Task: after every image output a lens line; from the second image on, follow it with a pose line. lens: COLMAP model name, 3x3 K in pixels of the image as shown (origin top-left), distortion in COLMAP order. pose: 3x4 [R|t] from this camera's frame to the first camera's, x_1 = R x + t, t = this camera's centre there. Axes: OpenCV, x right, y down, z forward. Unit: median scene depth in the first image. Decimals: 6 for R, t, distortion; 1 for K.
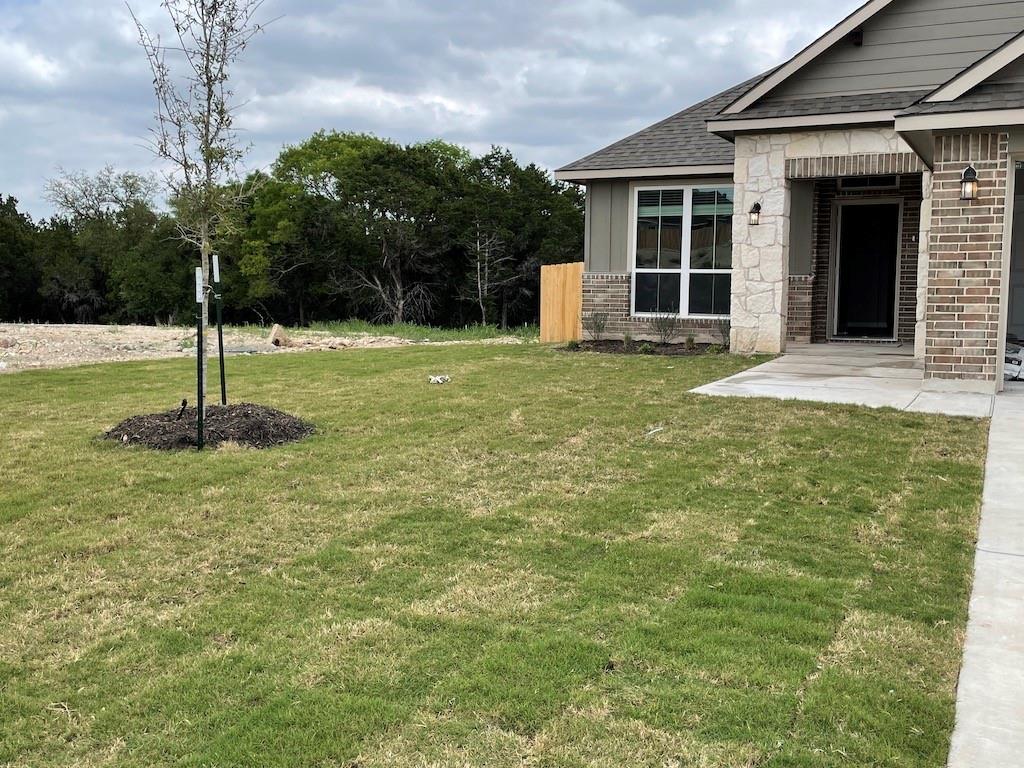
lens RADIAL K [[991.7, 0, 513.9], [0, 991.7, 384.4], [0, 0, 1]] dist [0.058190, 0.000000]
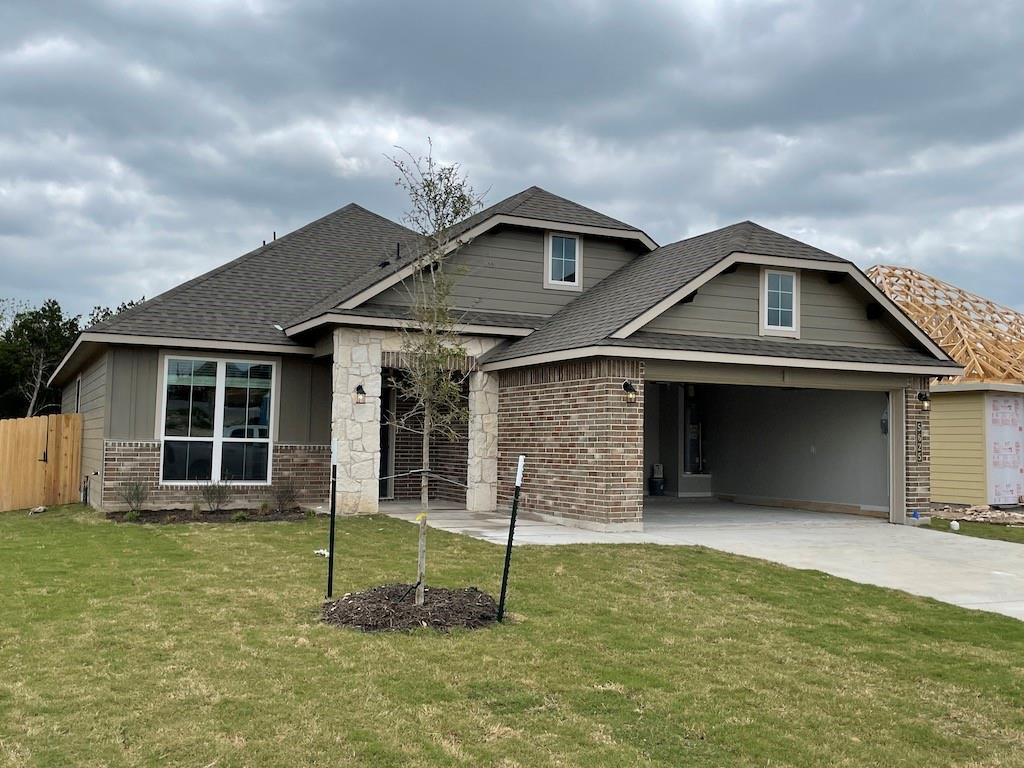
lens RADIAL K [[991.7, 0, 516.6], [0, 991.7, 381.2], [0, 0, 1]] dist [0.058190, 0.000000]
pose [[0.622650, 0.052927, 0.780709, -0.463170], [0.071771, 0.989642, -0.124332, -0.023487], [-0.779202, 0.133447, 0.612401, 0.117443]]
